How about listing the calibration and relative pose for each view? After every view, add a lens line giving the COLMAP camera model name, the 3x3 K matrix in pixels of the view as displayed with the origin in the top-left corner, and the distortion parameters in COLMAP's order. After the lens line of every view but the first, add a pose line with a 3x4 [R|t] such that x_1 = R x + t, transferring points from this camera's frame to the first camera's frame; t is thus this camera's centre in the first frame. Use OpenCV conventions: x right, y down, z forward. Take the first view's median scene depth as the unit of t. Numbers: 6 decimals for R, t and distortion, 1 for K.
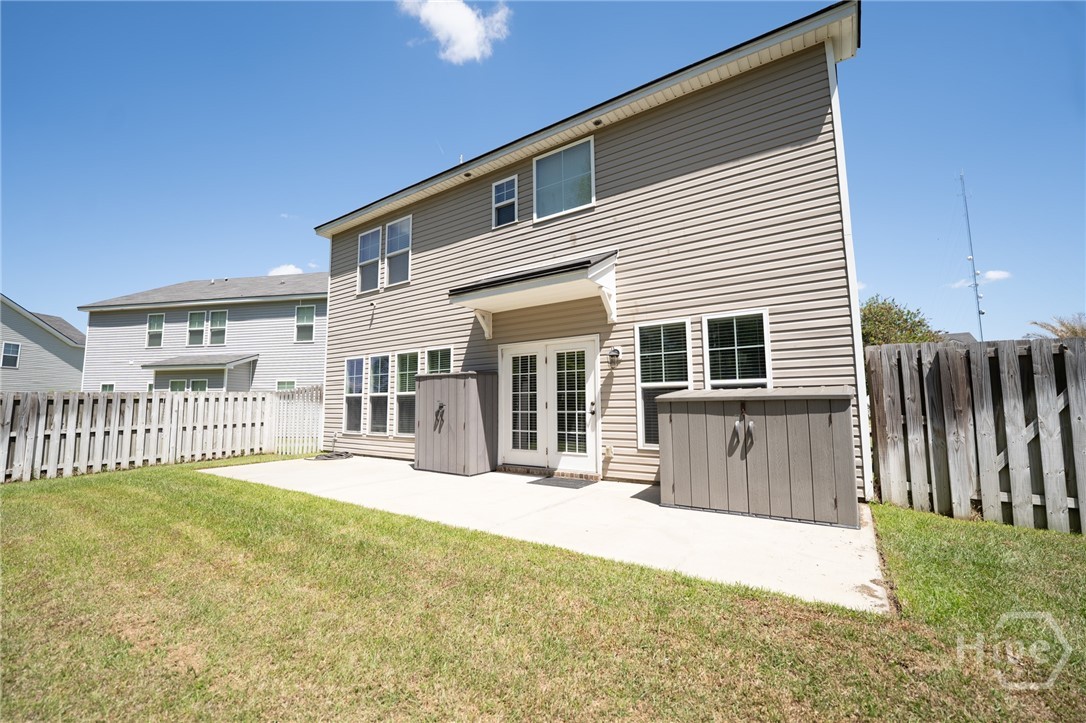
lens RADIAL K [[448.2, 0, 554.4], [0, 448.2, 361.1], [0, 0, 1]] dist [-0.023935, 0.001364]
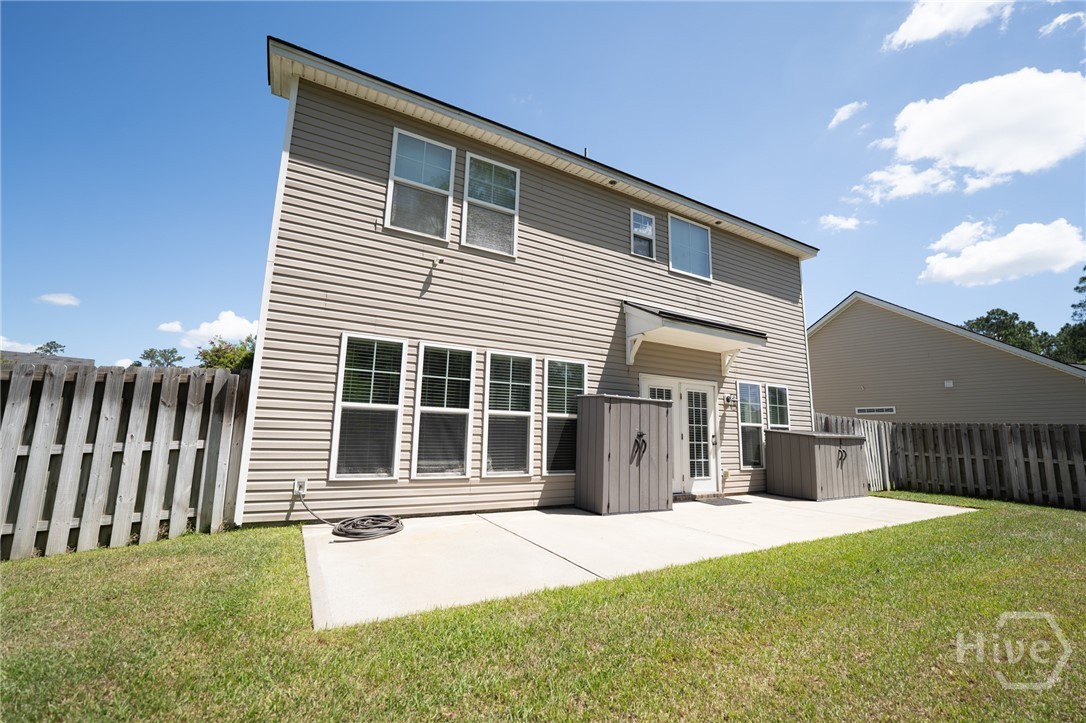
lens RADIAL K [[448.2, 0, 553.0], [0, 448.2, 358.3], [0, 0, 1]] dist [-0.023935, 0.001364]
pose [[0.435555, 0.169148, 0.884127, -1.040464], [-0.117916, 0.984444, -0.130250, 0.078908], [-0.892406, -0.047522, 0.448725, 0.701723]]
